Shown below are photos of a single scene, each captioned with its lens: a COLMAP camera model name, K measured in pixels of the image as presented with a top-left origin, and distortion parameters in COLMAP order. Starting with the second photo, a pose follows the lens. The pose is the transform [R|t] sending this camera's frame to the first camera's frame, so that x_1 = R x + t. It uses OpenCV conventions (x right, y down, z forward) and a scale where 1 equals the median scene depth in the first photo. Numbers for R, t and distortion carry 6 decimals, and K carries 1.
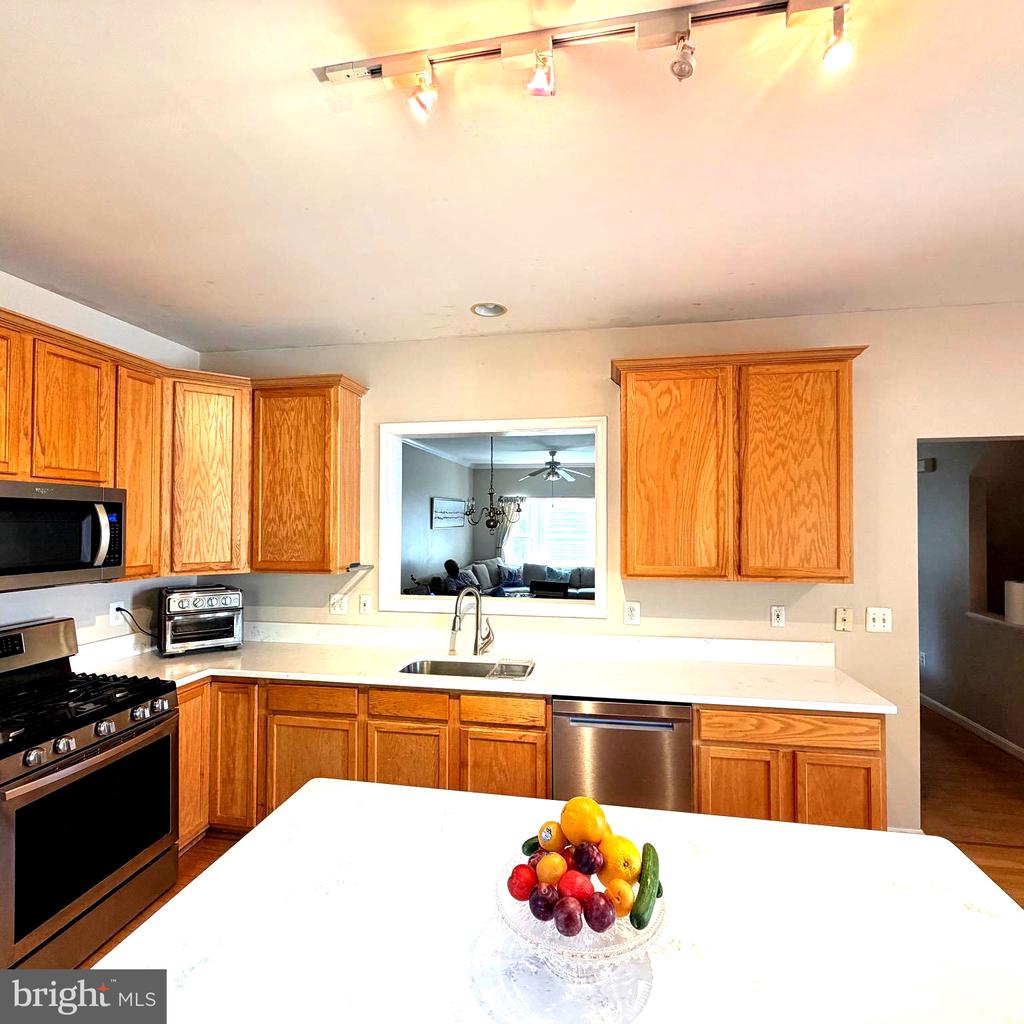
lens RADIAL K [[542.5, 0, 506.8], [0, 542.5, 512.3], [0, 0, 1]] dist [-0.001066, 0.001041]
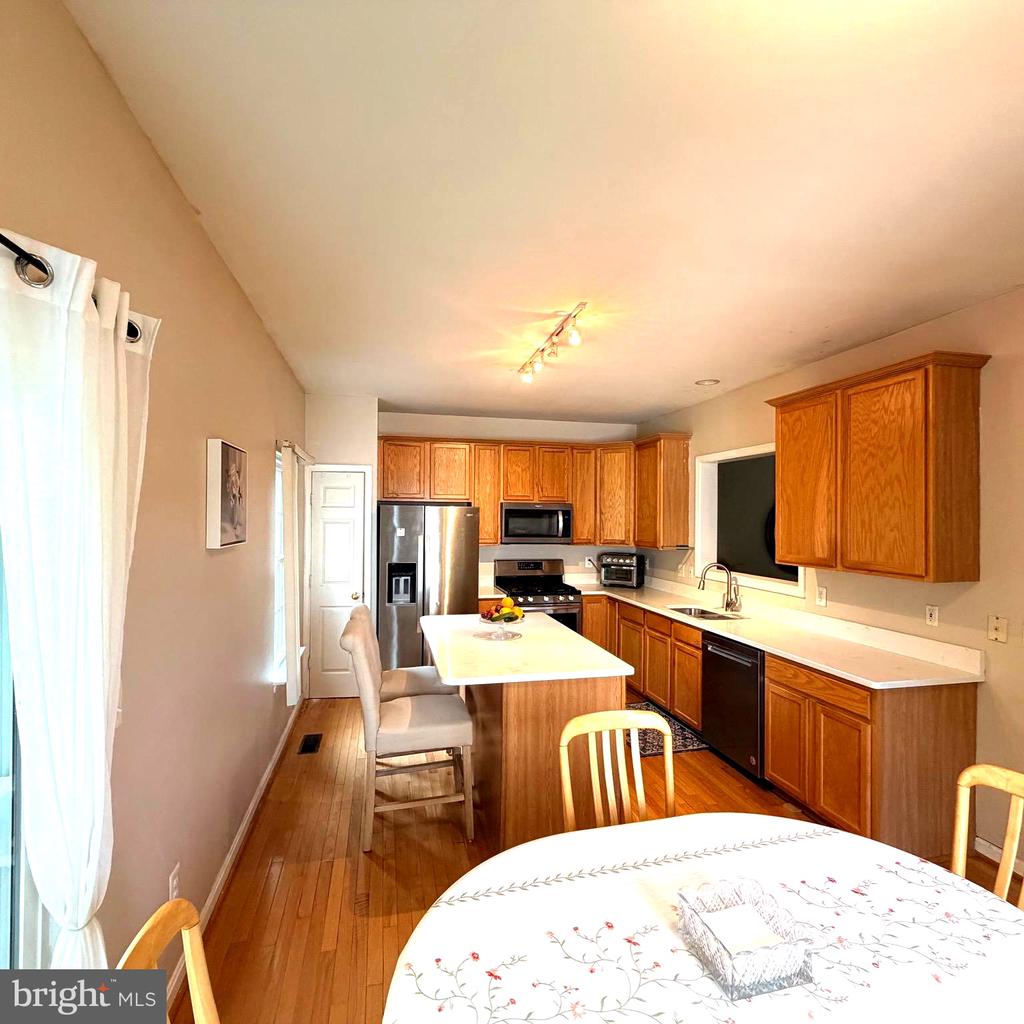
lens RADIAL K [[542.5, 0, 509.2], [0, 542.5, 515.5], [0, 0, 1]] dist [-0.001066, 0.001041]
pose [[0.399818, 0.000301, -0.916594, 1.215684], [0.007409, 0.999966, 0.003561, -0.004940], [0.916565, -0.008215, 0.399802, -0.140904]]
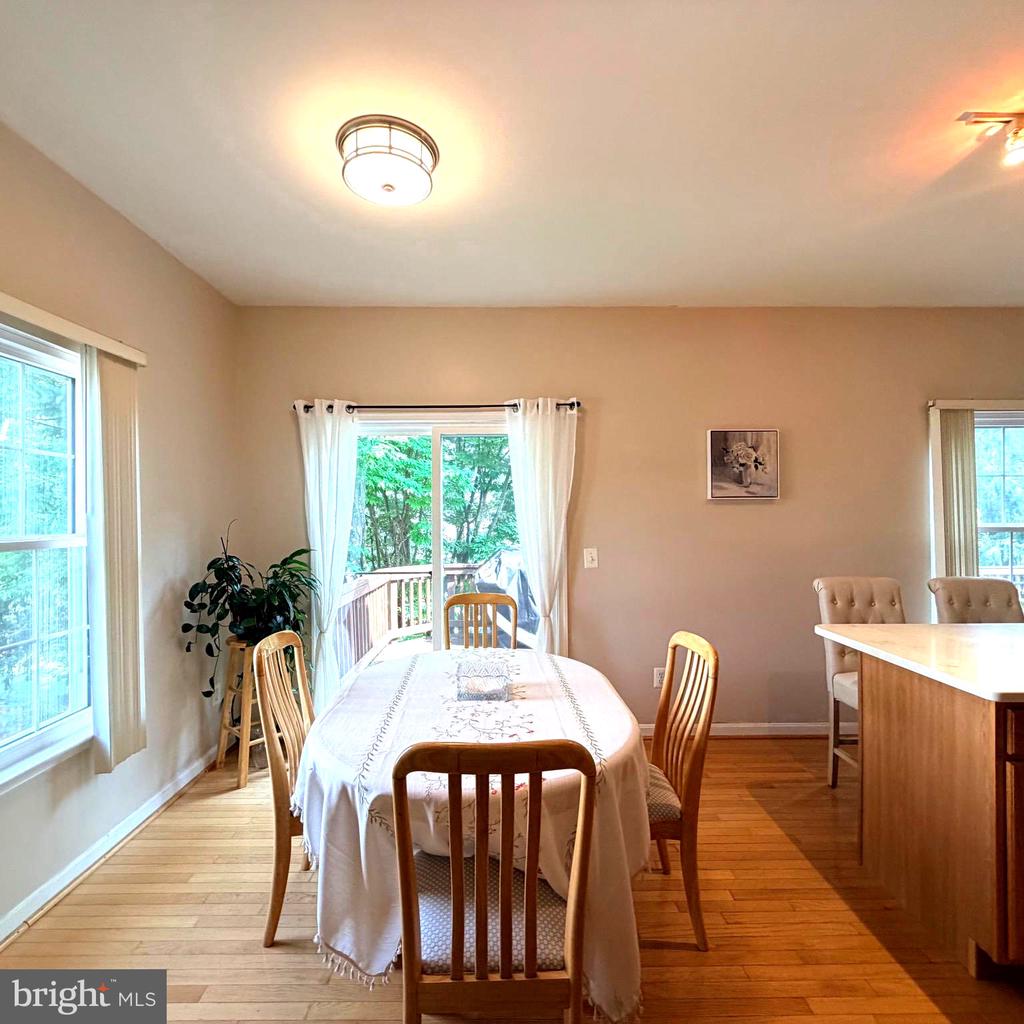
lens RADIAL K [[542.5, 0, 510.0], [0, 542.5, 510.1], [0, 0, 1]] dist [-0.001066, 0.001041]
pose [[-0.981991, 0.002380, -0.188912, 1.011076], [0.006865, 0.999710, -0.023086, 0.096999], [0.188802, -0.023967, -0.981723, 0.961565]]
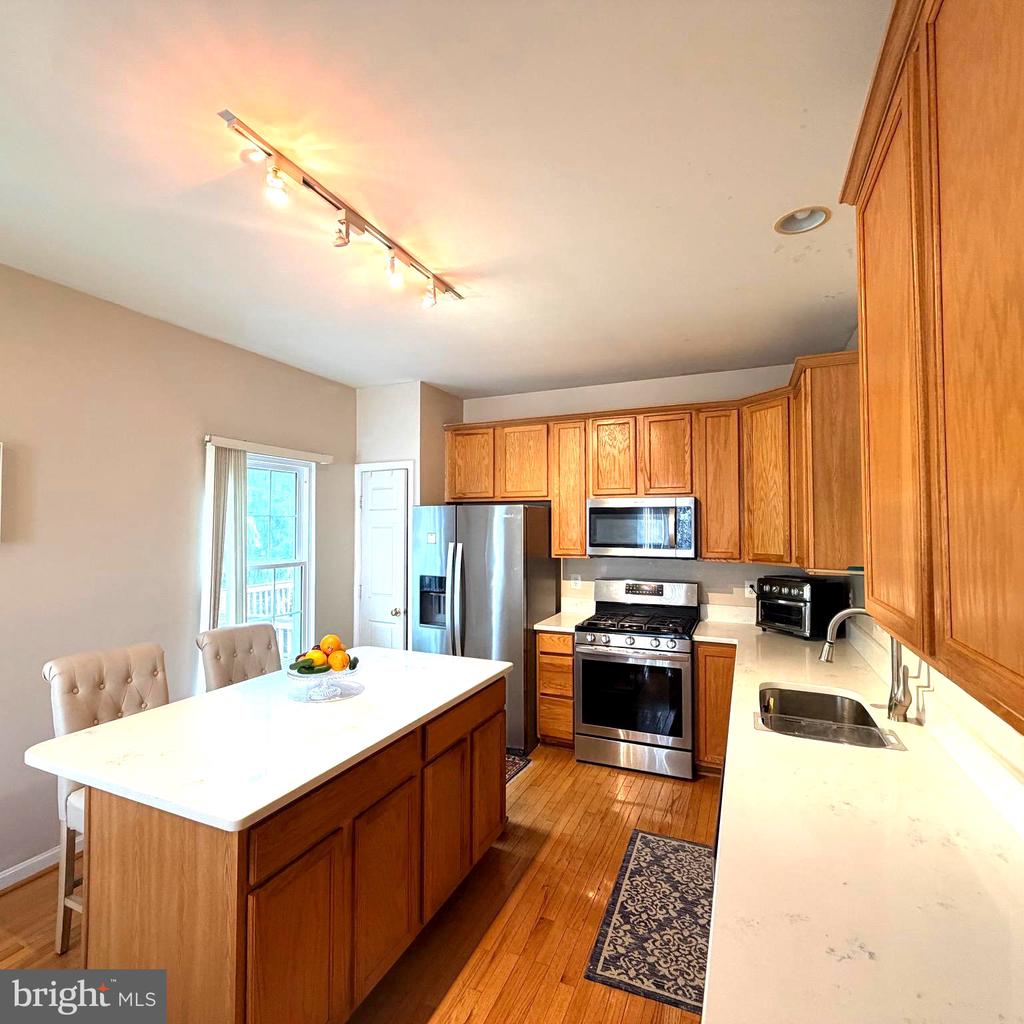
lens RADIAL K [[542.5, 0, 509.8], [0, 542.5, 514.8], [0, 0, 1]] dist [-0.001066, 0.001041]
pose [[-0.236983, -0.021840, -0.971268, 0.797333], [0.015452, 0.999536, -0.026246, 0.033490], [0.971391, -0.021228, -0.236536, 0.829913]]
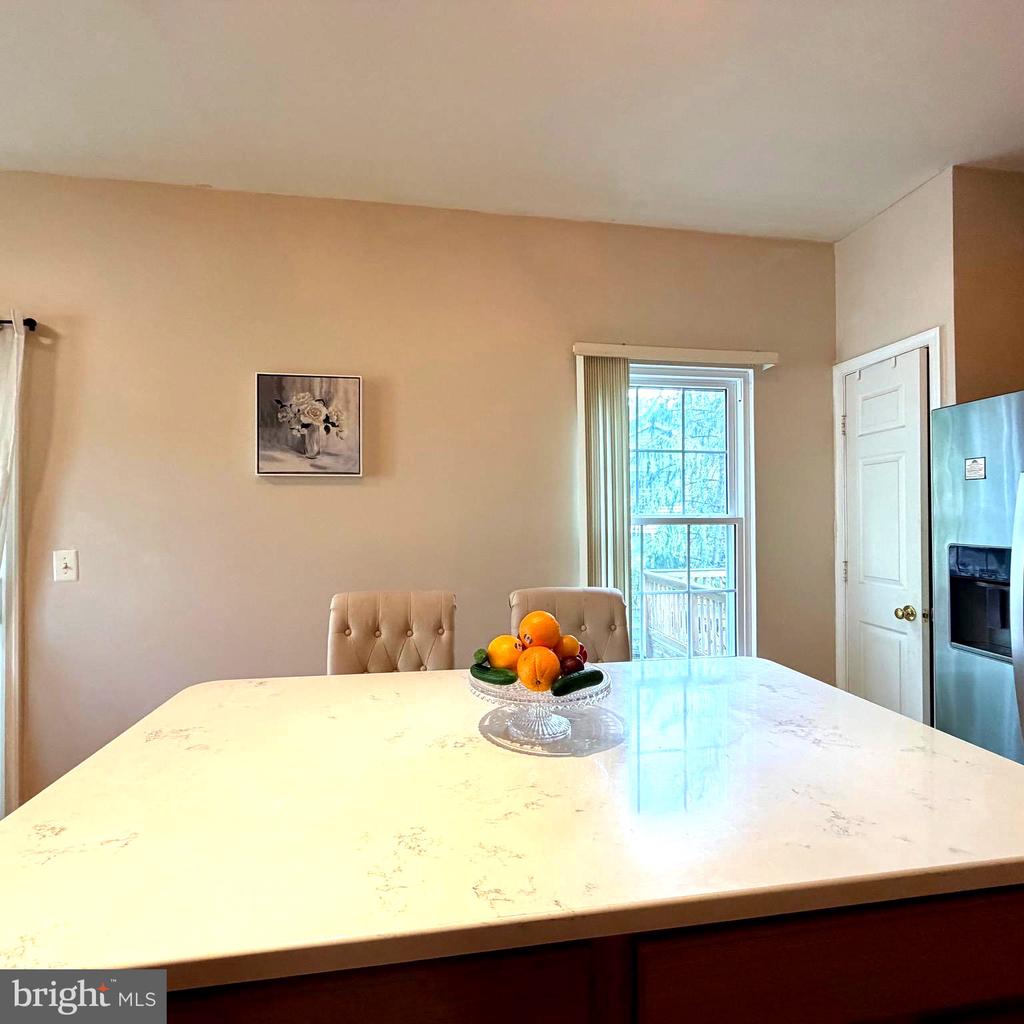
lens RADIAL K [[542.5, 0, 517.2], [0, 542.5, 511.8], [0, 0, 1]] dist [-0.001066, 0.001041]
pose [[-0.943239, -0.000935, -0.332113, 0.199227], [0.007756, 0.999661, -0.024840, 0.127008], [0.332024, -0.026006, -0.942912, 0.741456]]
